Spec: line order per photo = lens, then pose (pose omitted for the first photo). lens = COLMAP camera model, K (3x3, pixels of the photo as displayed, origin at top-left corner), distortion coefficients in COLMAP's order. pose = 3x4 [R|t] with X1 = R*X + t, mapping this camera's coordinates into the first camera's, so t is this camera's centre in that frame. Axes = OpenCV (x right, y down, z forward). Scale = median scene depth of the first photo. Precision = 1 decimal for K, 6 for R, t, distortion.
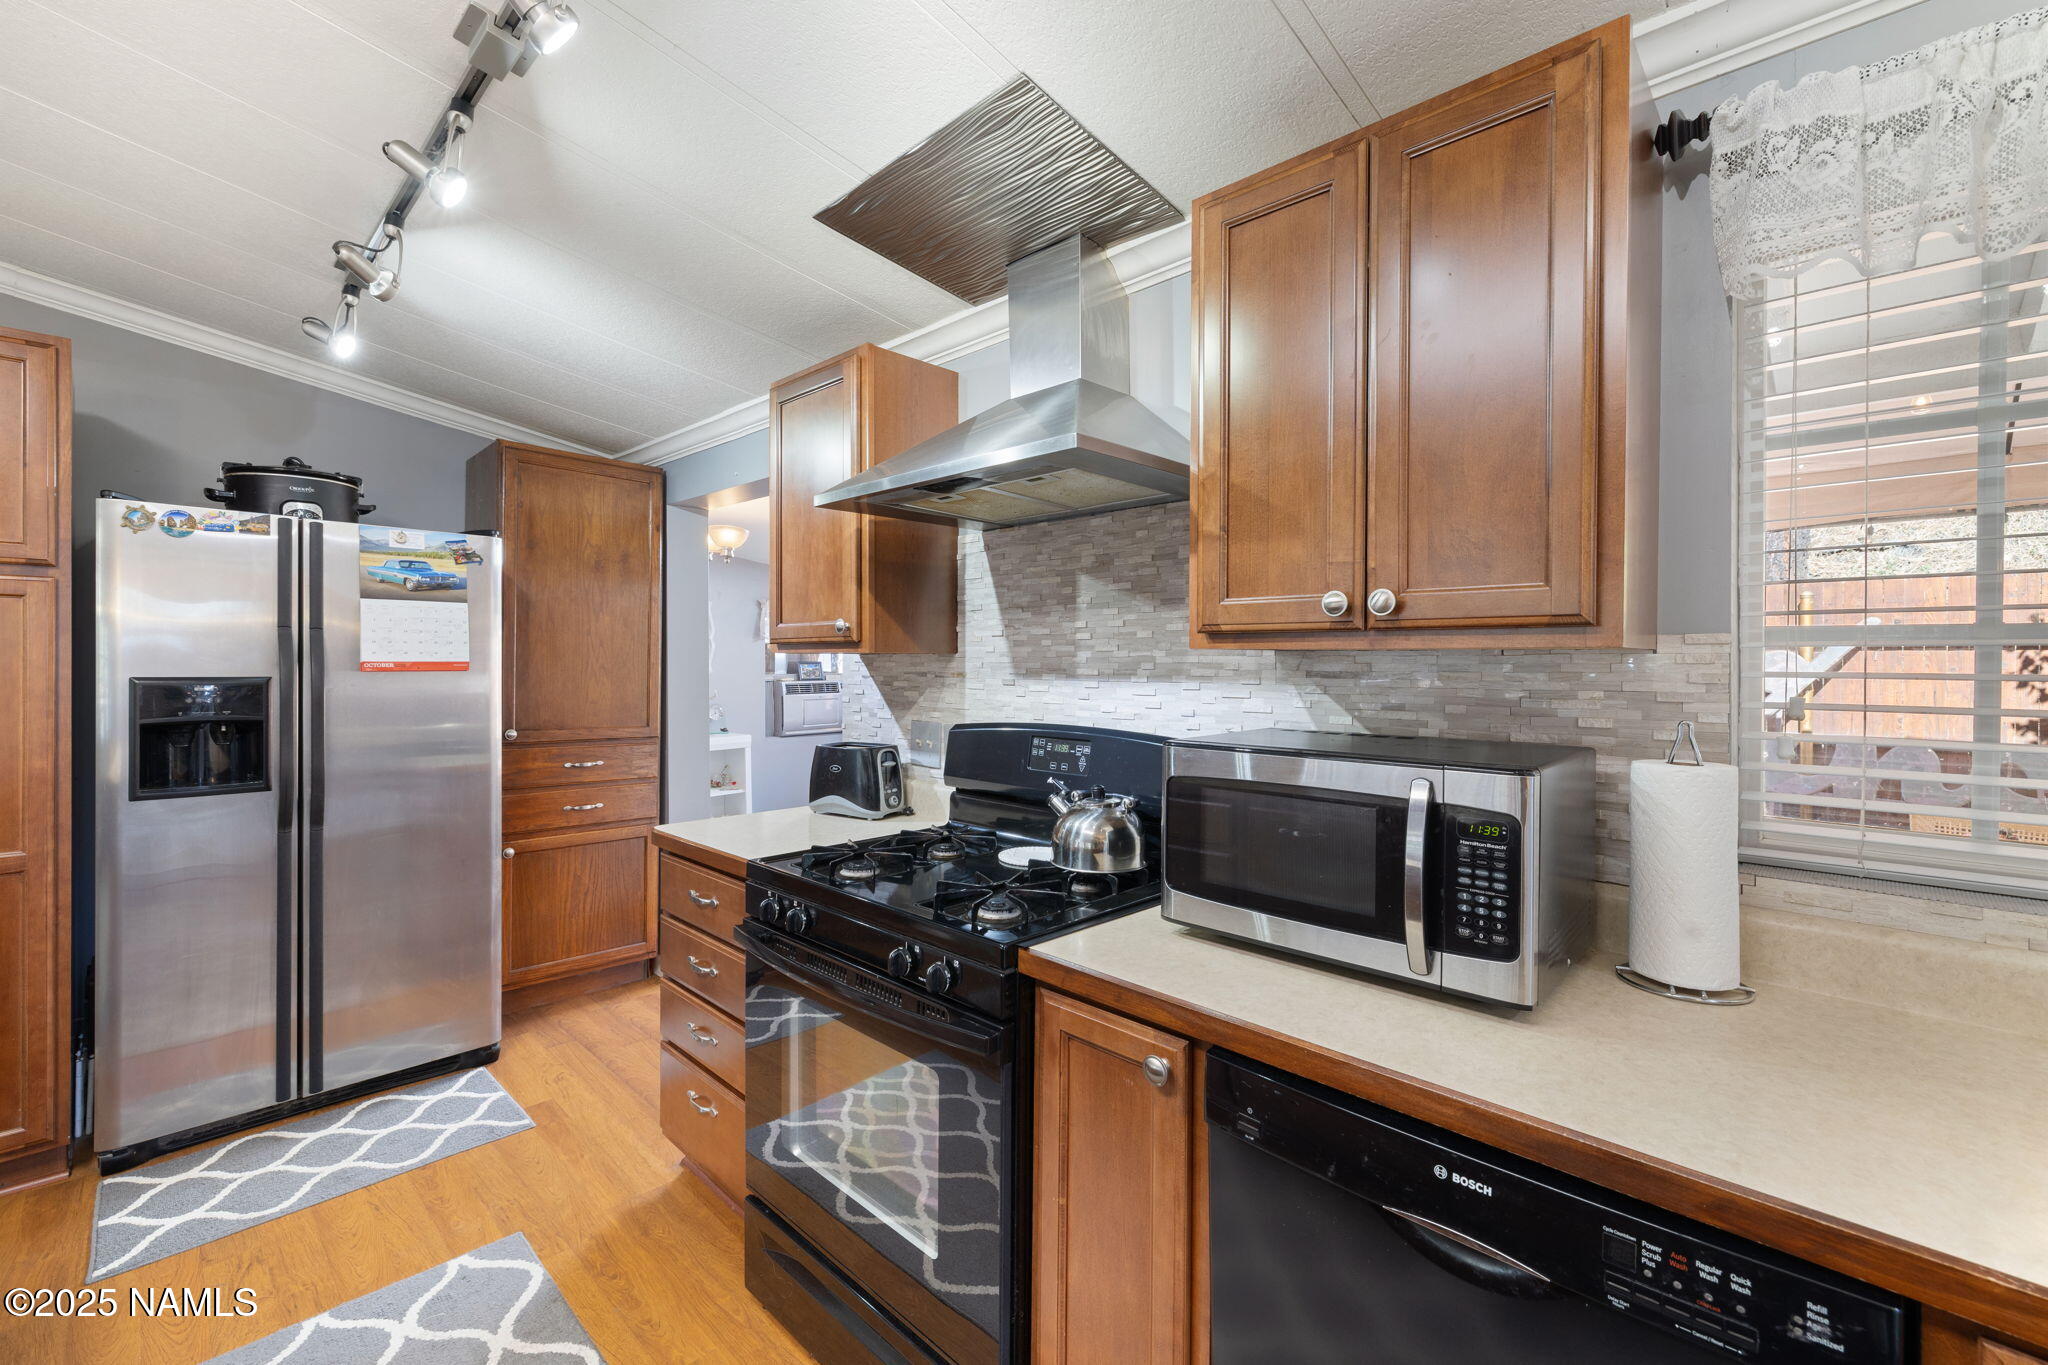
lens RADIAL K [[841.7, 0, 1023.7], [0, 841.7, 672.0], [0, 0, 1]] dist [0.003564, 0.000146]
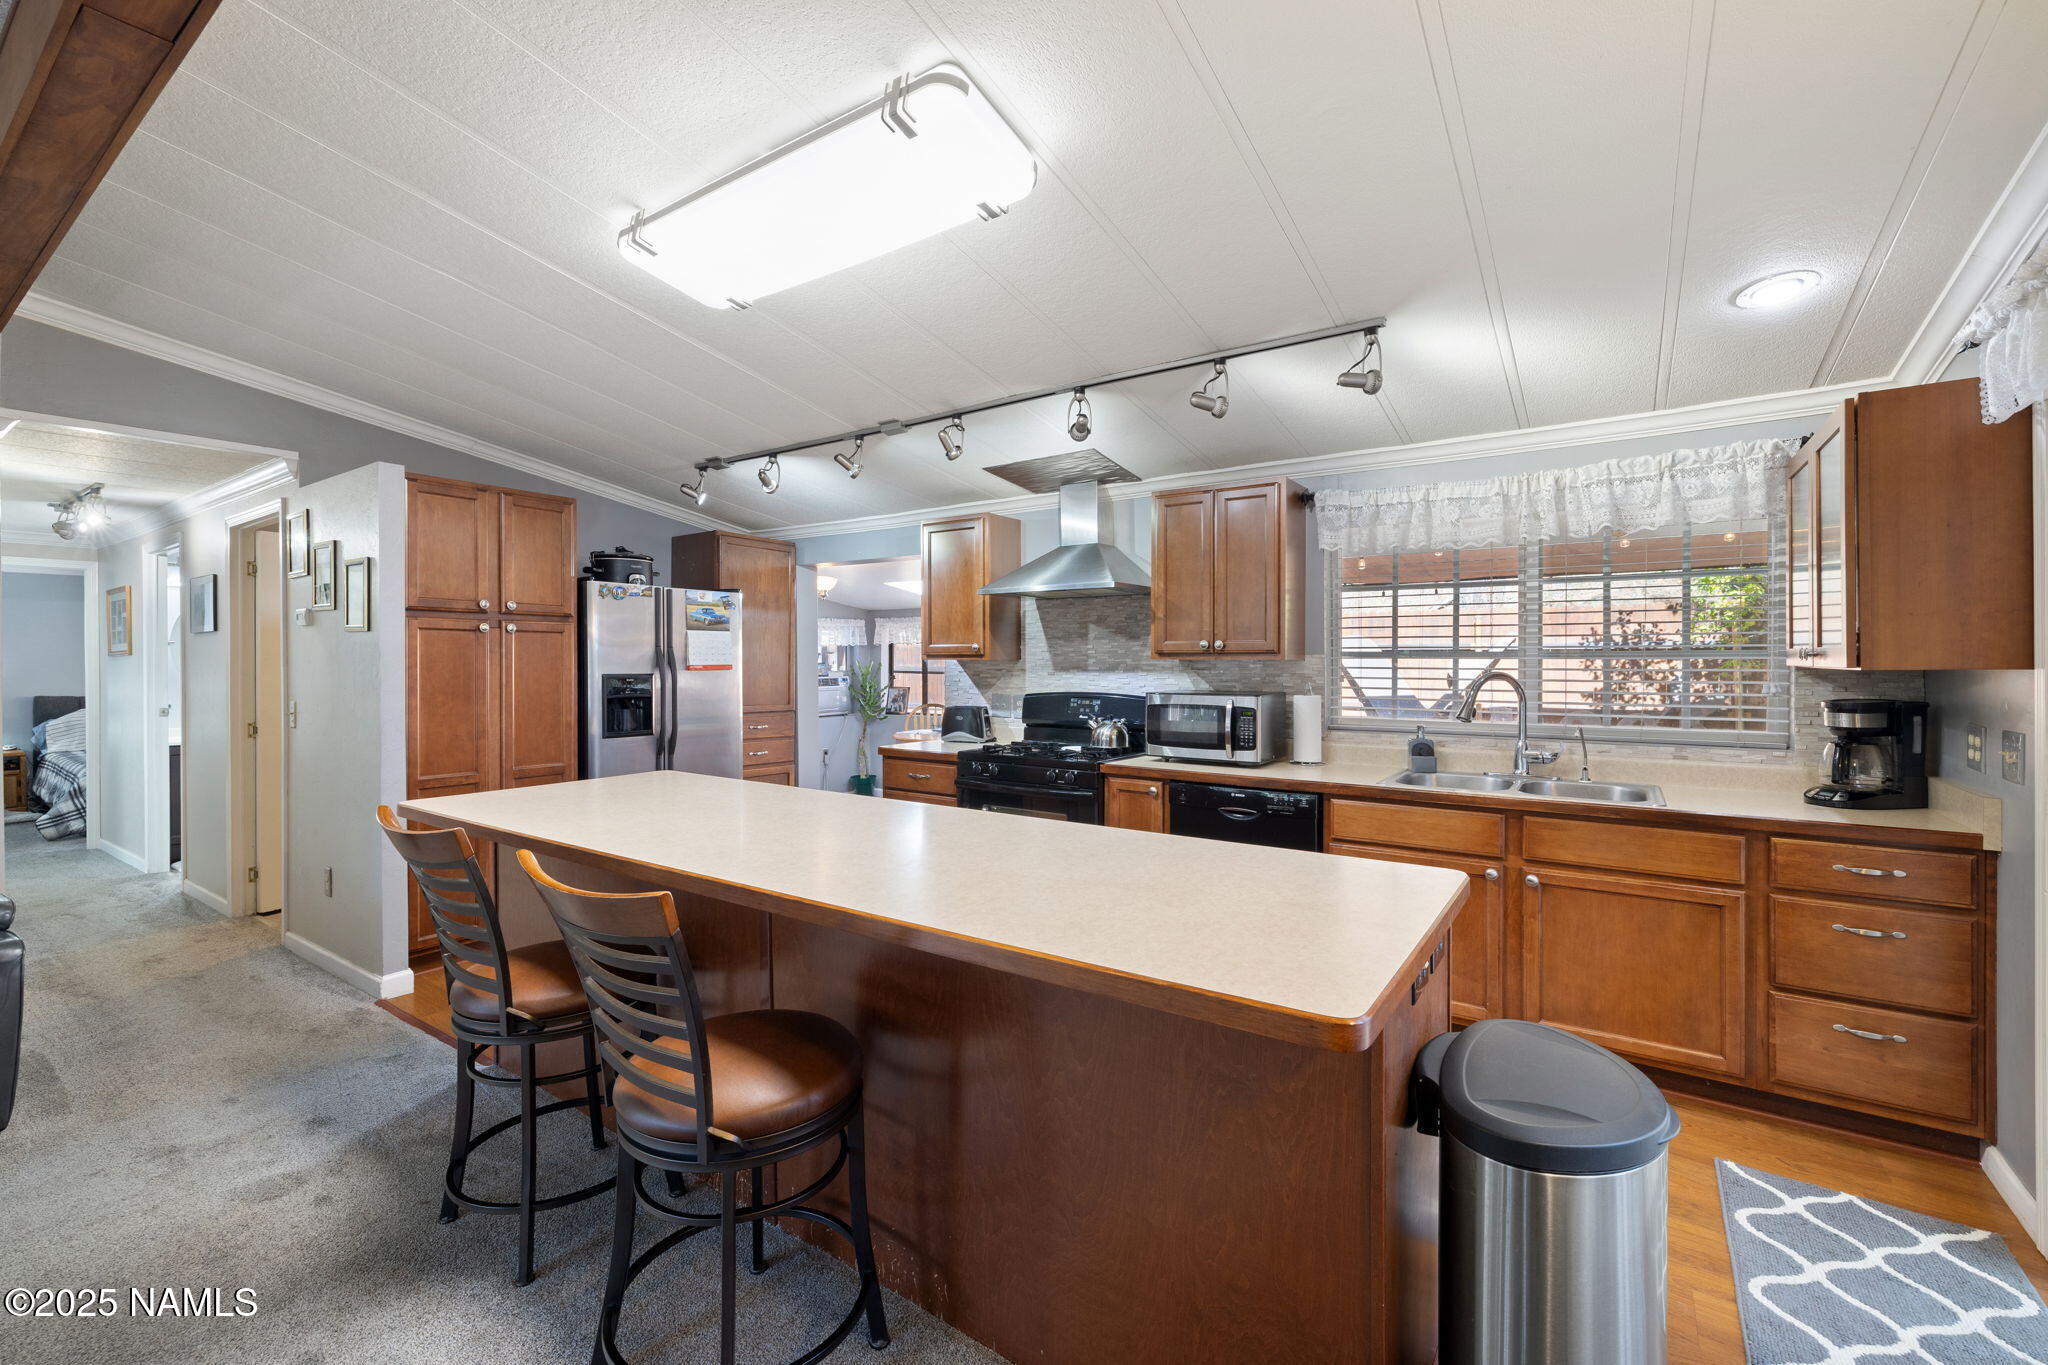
lens RADIAL K [[841.7, 0, 1025.3], [0, 841.7, 670.8], [0, 0, 1]] dist [0.003564, 0.000146]
pose [[0.985719, -0.006246, 0.168282, -0.469716], [0.005887, 0.999979, 0.002629, -0.000370], [-0.168294, -0.001601, 0.985735, -1.137686]]
